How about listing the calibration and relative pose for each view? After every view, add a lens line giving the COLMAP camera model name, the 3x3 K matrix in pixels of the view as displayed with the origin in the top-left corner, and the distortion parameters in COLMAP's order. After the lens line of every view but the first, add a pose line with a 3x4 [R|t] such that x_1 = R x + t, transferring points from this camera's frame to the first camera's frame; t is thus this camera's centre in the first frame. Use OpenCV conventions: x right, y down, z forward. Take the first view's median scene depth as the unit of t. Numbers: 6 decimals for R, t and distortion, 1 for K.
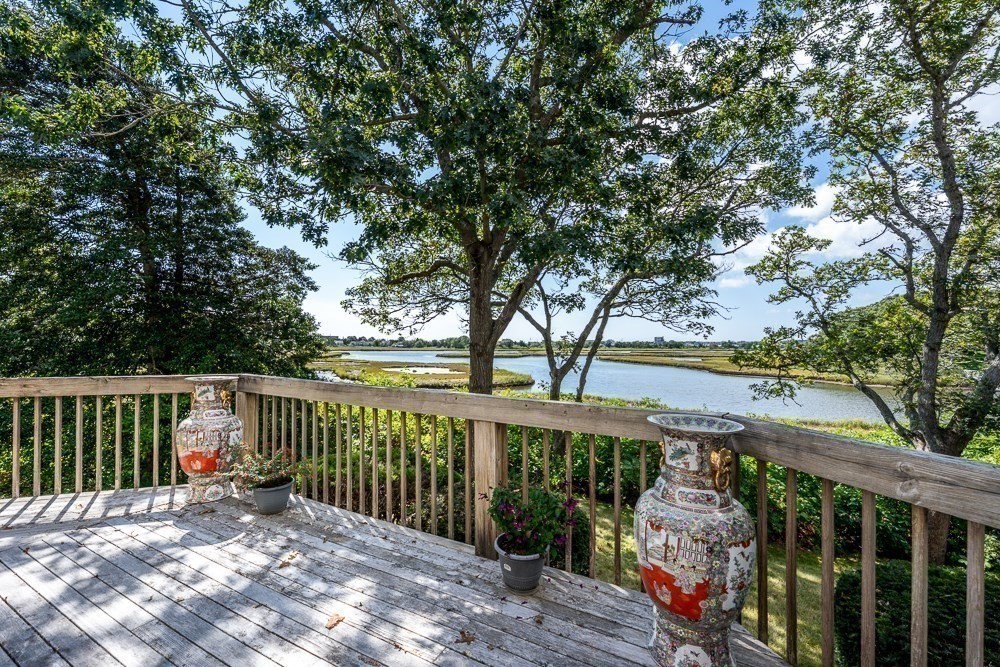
lens RADIAL K [[406.1, 0, 496.9], [0, 406.1, 340.6], [0, 0, 1]] dist [-0.001627, 0.000127]
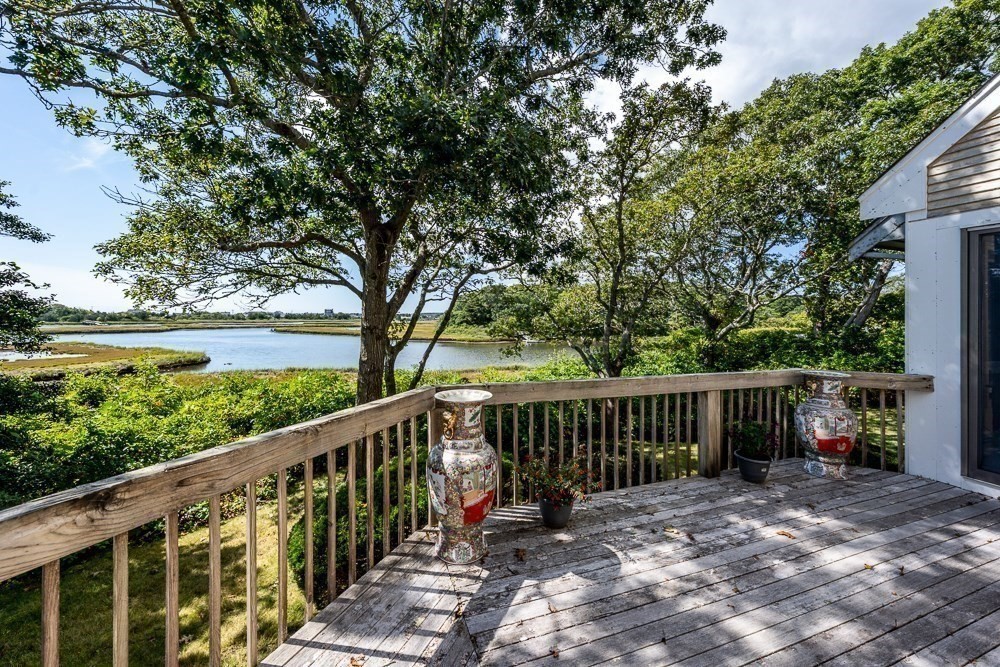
lens RADIAL K [[348.0, 0, 506.1], [0, 348.0, 319.0], [0, 0, 1]] dist [-0.001421, 0.000486]
pose [[0.689820, -0.004691, 0.723966, -1.358731], [-0.006400, 0.999900, 0.012577, -0.075184], [-0.723953, -0.013309, 0.689721, 0.585895]]
